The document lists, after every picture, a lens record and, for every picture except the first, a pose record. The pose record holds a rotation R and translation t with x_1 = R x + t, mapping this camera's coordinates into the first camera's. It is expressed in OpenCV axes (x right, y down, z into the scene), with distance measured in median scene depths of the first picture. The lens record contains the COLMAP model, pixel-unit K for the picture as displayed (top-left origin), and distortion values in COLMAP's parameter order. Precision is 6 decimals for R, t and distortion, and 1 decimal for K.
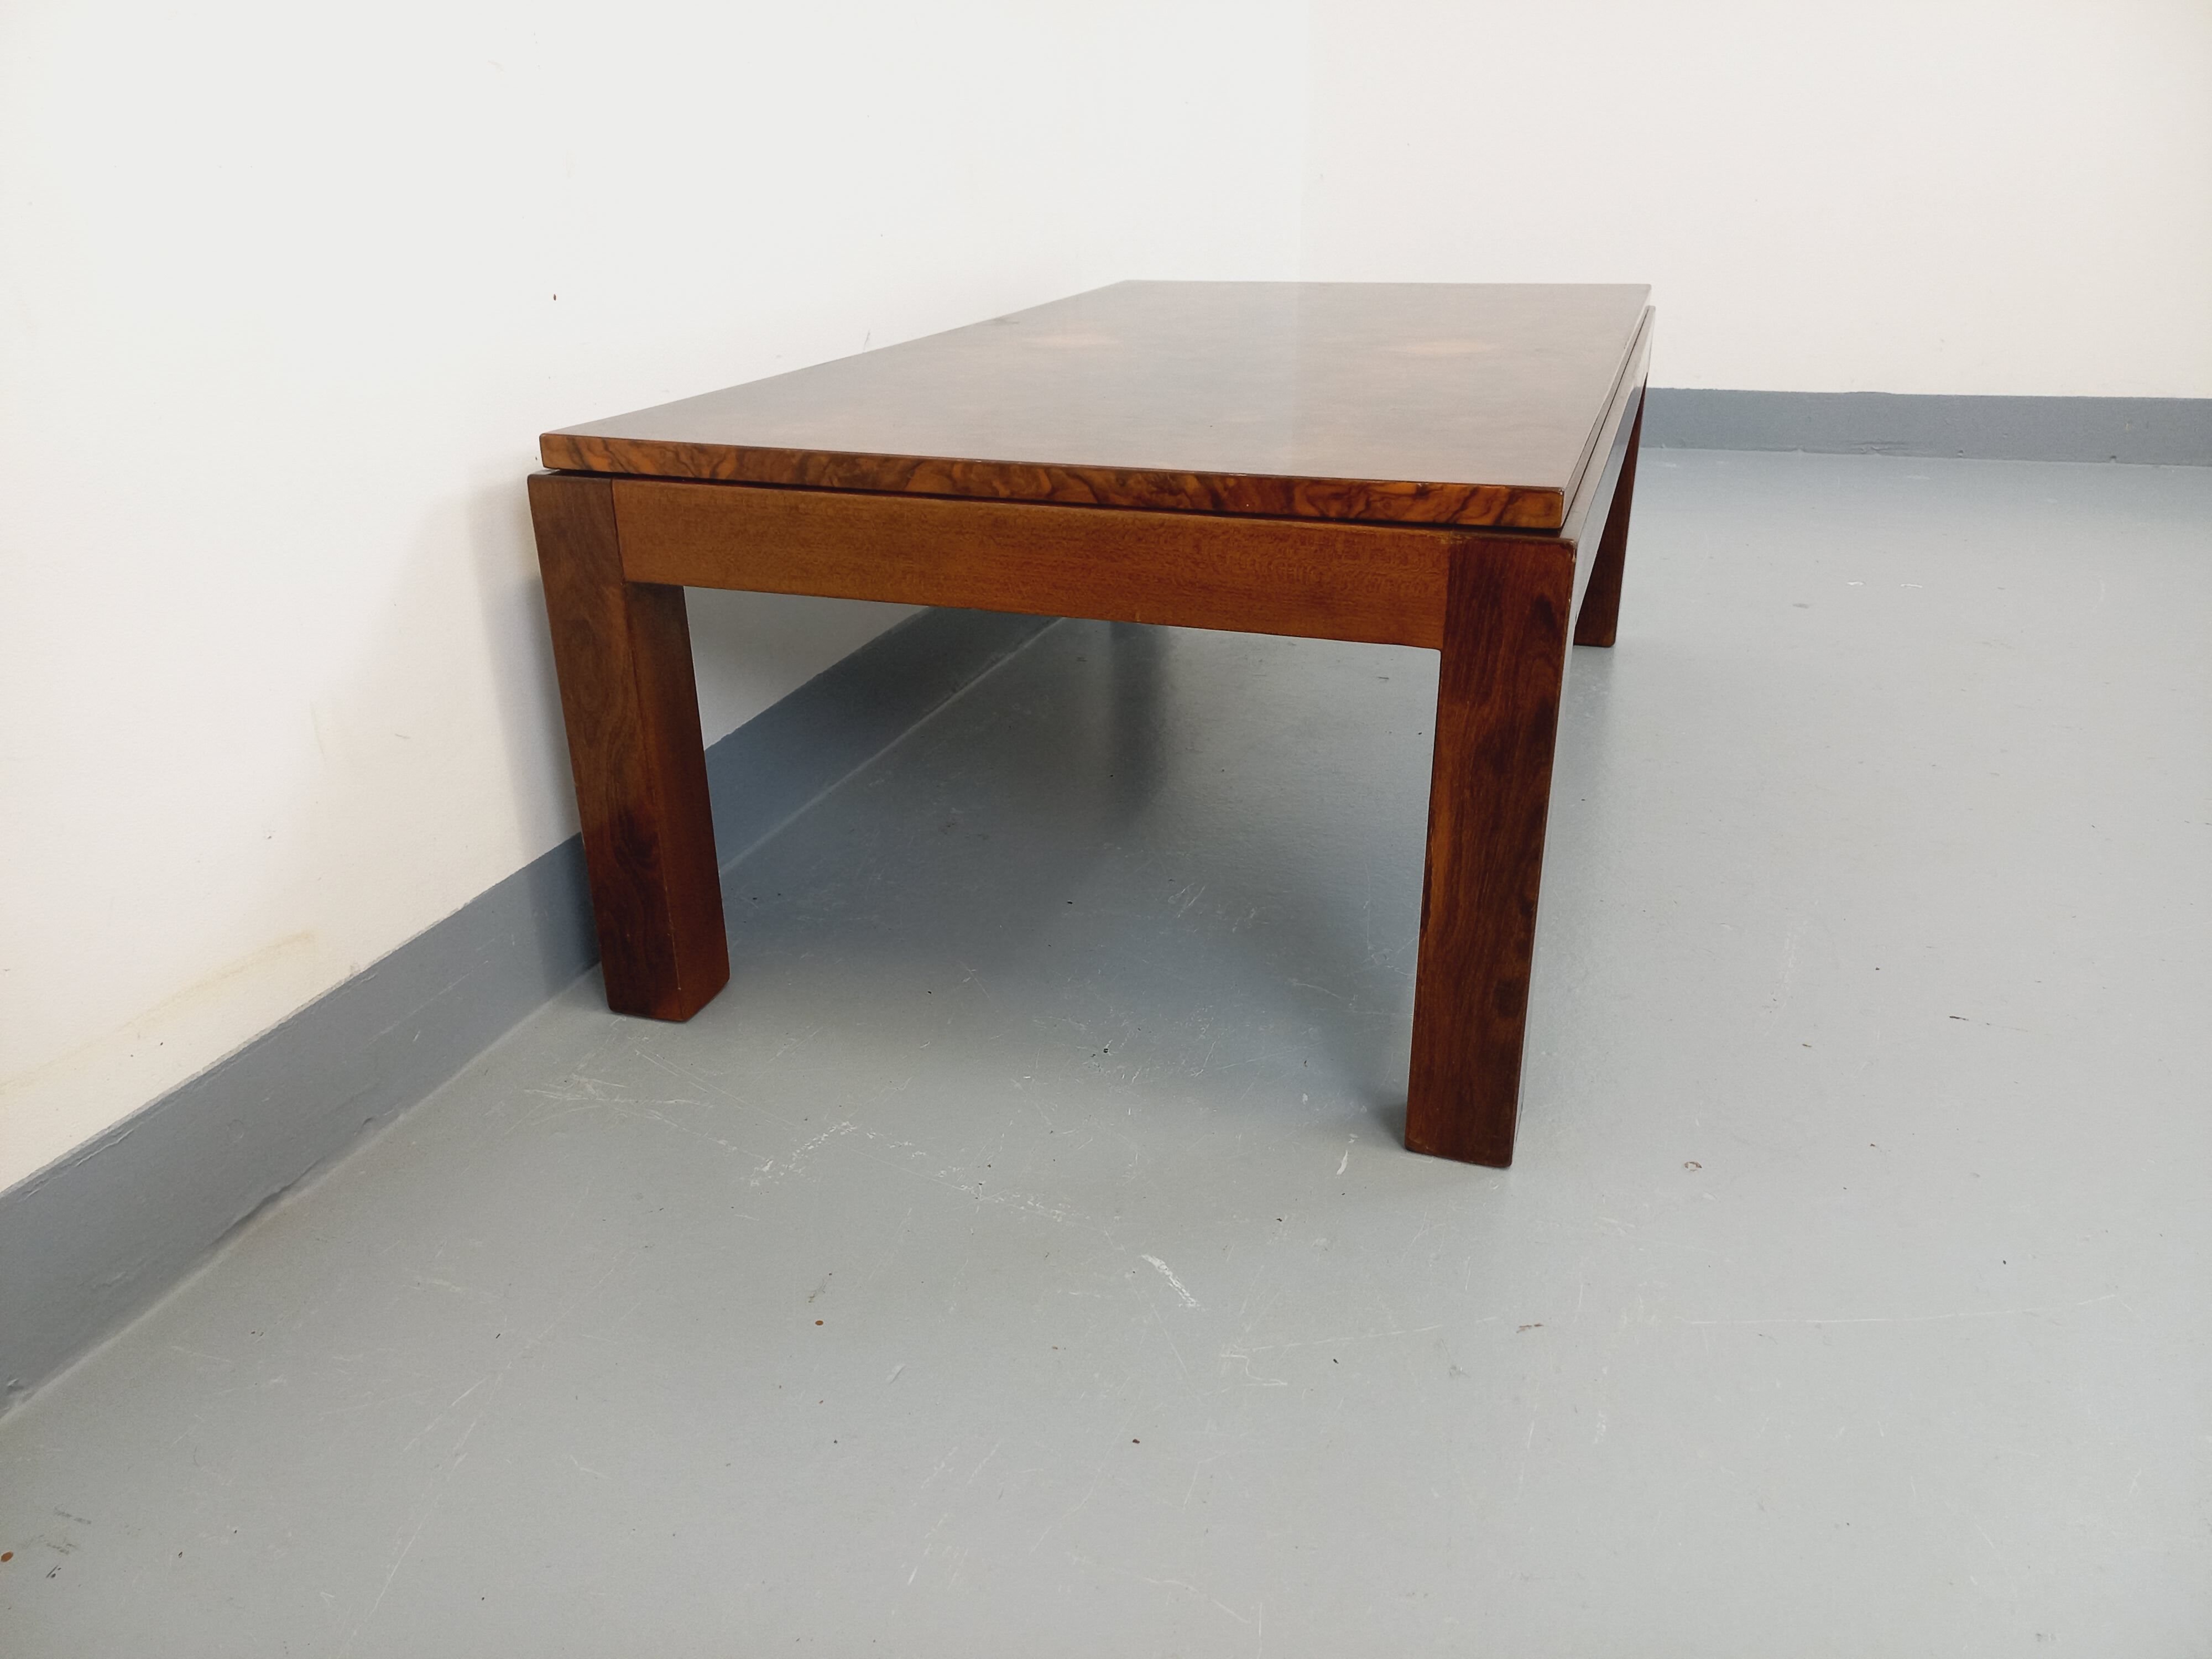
lens RADIAL K [[1630.0, 0, 1127.0], [0, 1630.0, 826.0], [0, 0, 1]] dist [0.066451, -0.075164]
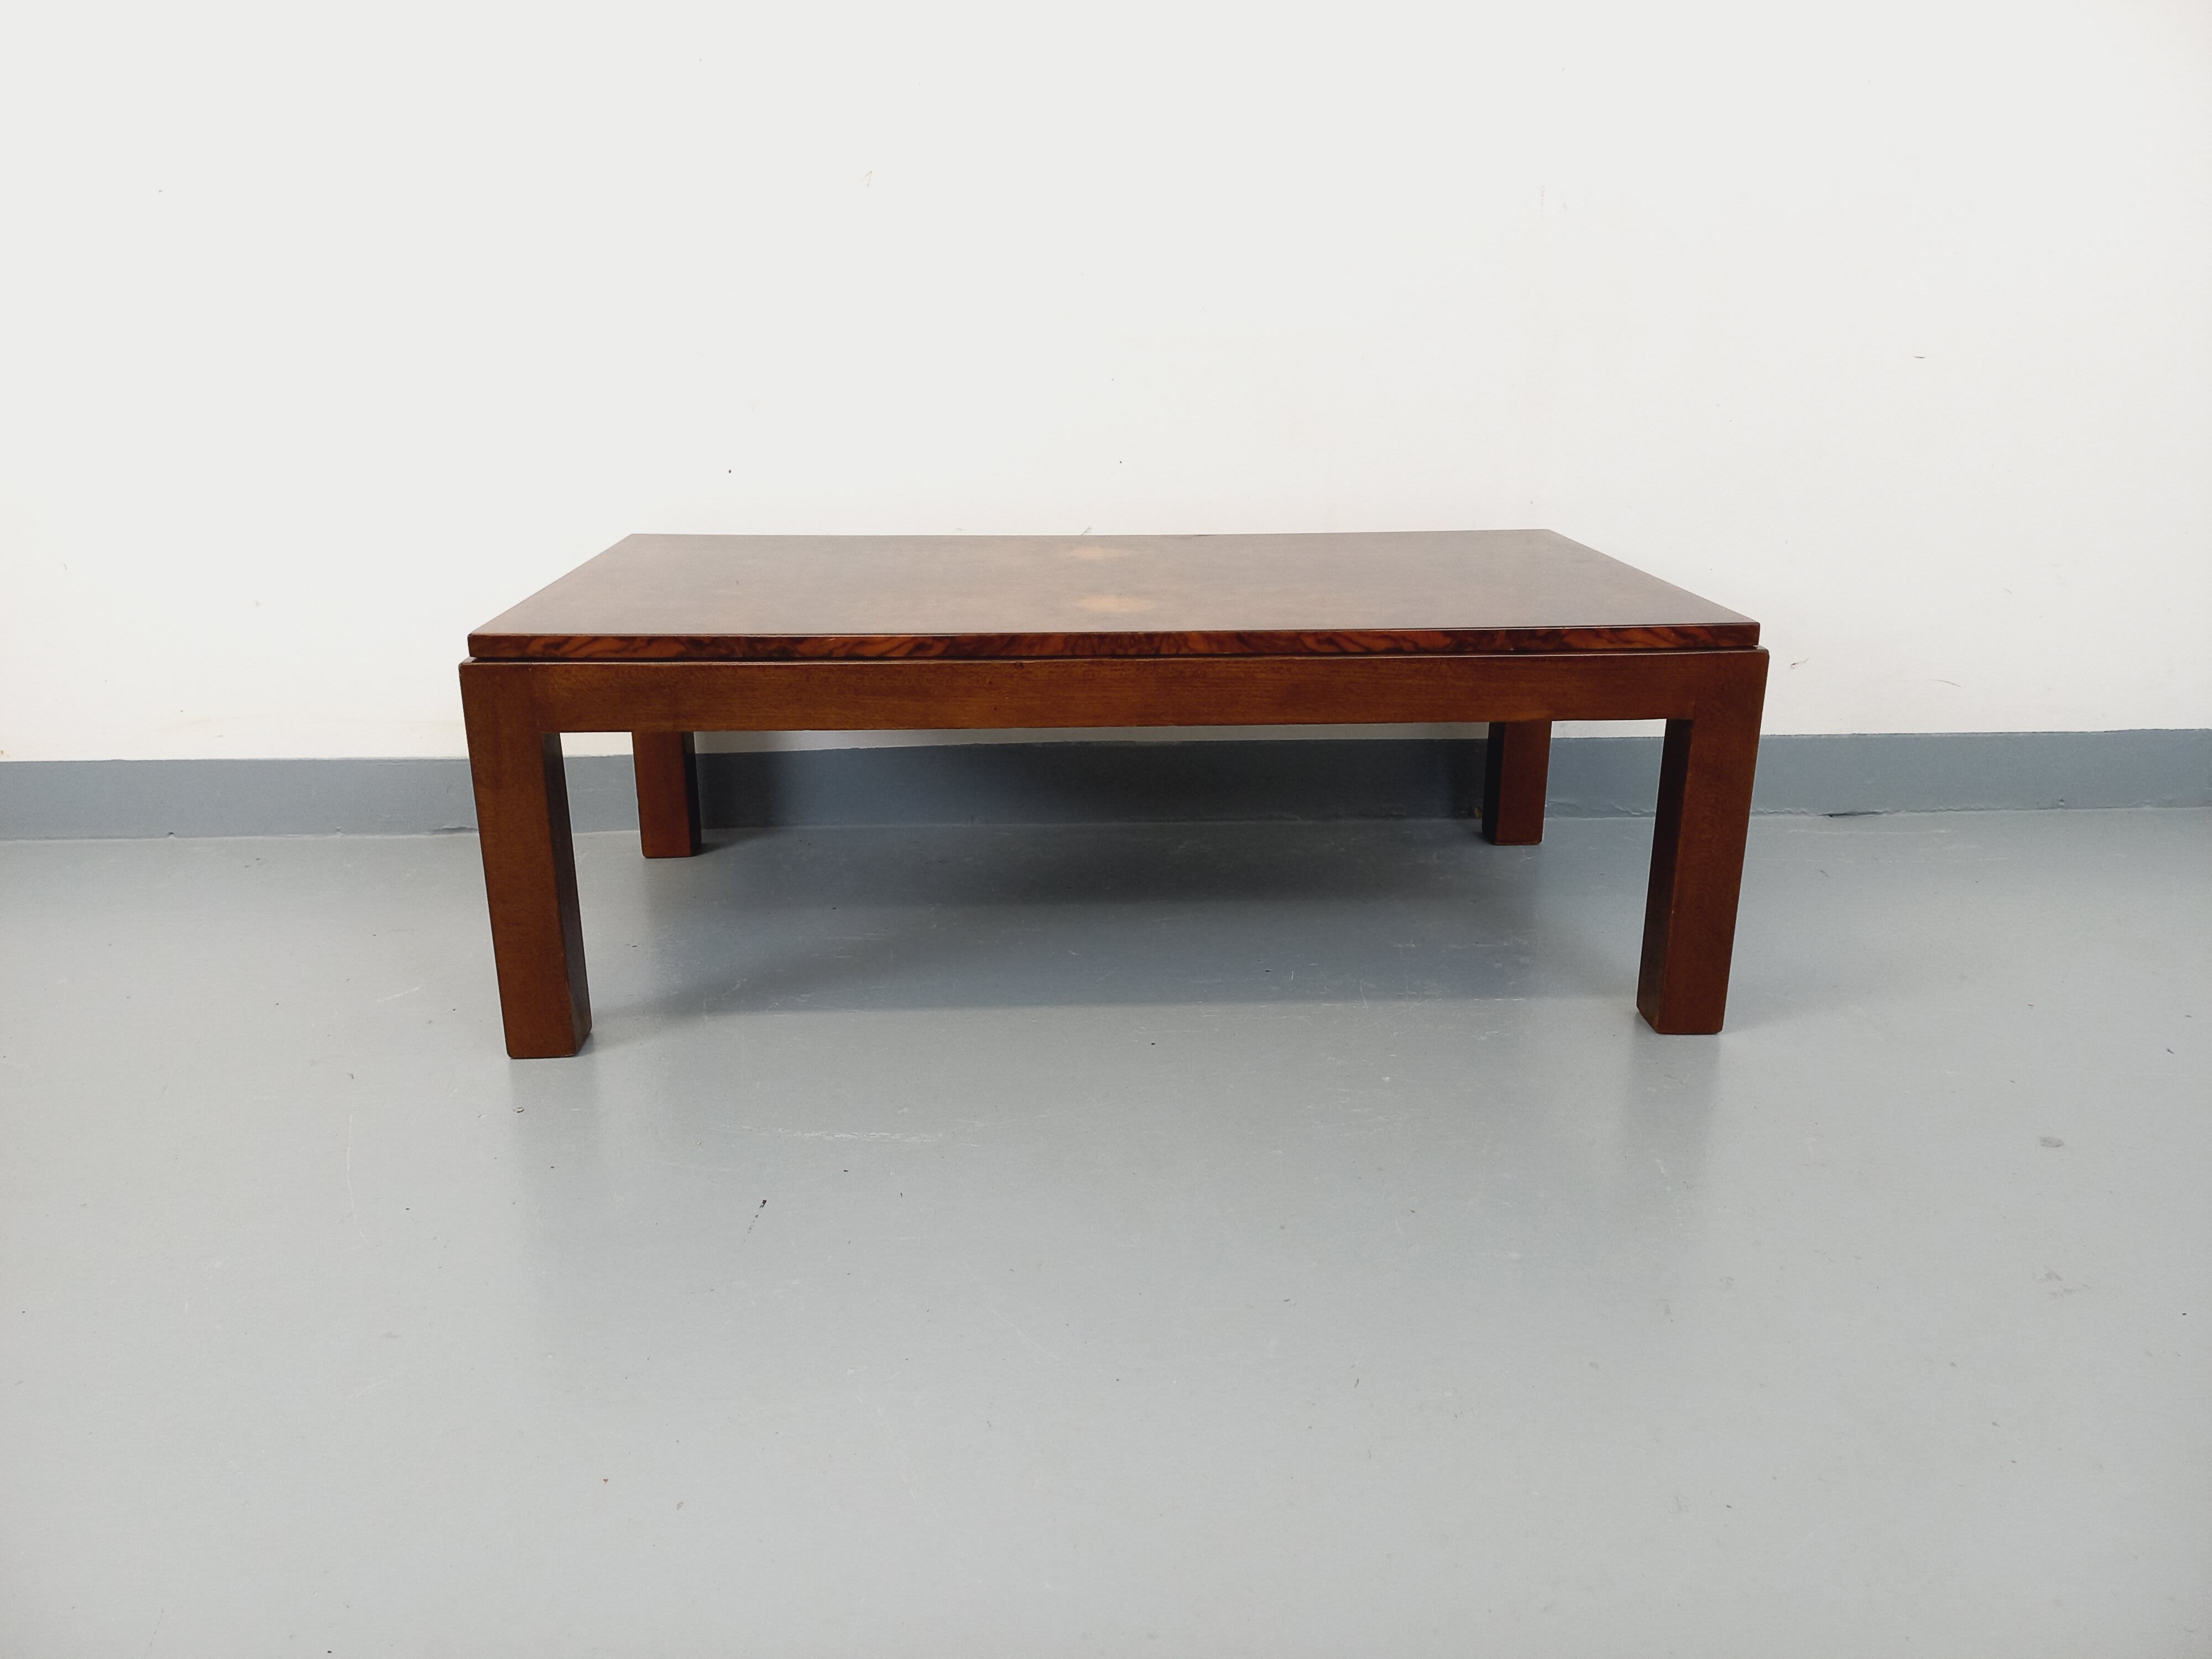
lens RADIAL K [[1630.0, 0, 1106.6], [0, 1630.0, 812.0], [0, 0, 1]] dist [0.066451, -0.075164]
pose [[0.363222, 0.296088, -0.883403, 1.887148], [-0.372769, 0.915147, 0.153459, -0.496418], [0.853881, 0.273566, 0.442774, 0.780811]]
